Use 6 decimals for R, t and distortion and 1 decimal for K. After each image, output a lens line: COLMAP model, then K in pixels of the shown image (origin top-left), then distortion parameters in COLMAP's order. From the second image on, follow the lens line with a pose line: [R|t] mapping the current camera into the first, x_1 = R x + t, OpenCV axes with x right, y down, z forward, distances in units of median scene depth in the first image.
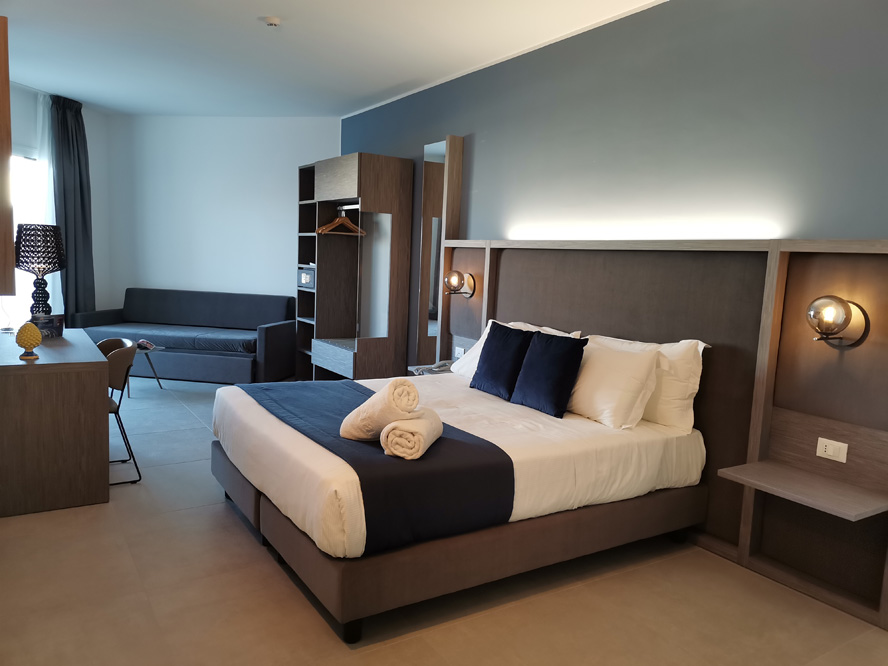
lens RADIAL K [[668.7, 0, 442.1], [0, 668.7, 333.4], [0, 0, 1]] dist [0.061841, -0.011845]
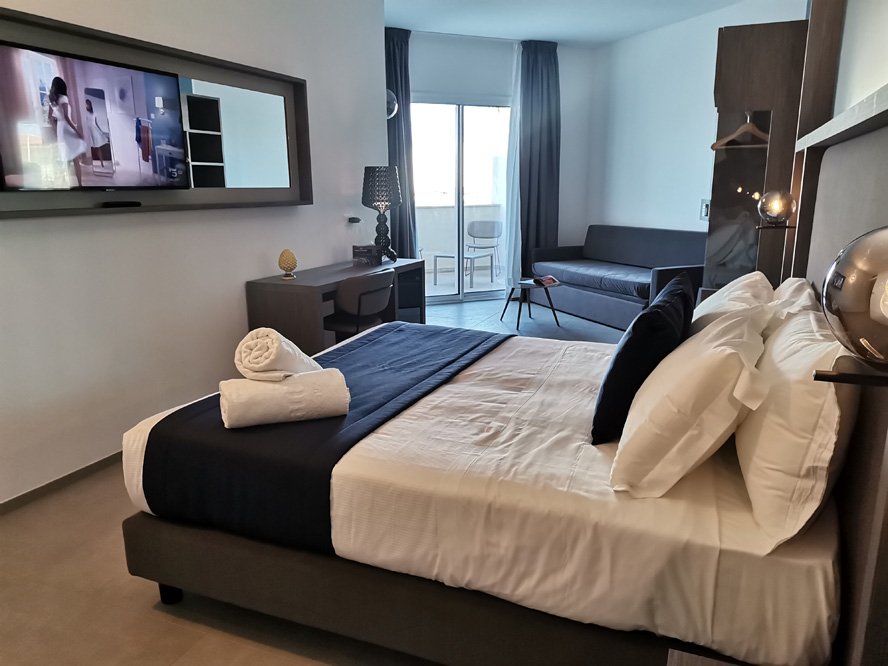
lens RADIAL K [[668.7, 0, 445.2], [0, 668.7, 335.1], [0, 0, 1]] dist [0.061841, -0.011845]
pose [[0.566513, 0.134296, -0.813036, 0.570192], [-0.060521, 0.990747, 0.121479, -0.028419], [0.821828, -0.019614, 0.569398, 0.578049]]
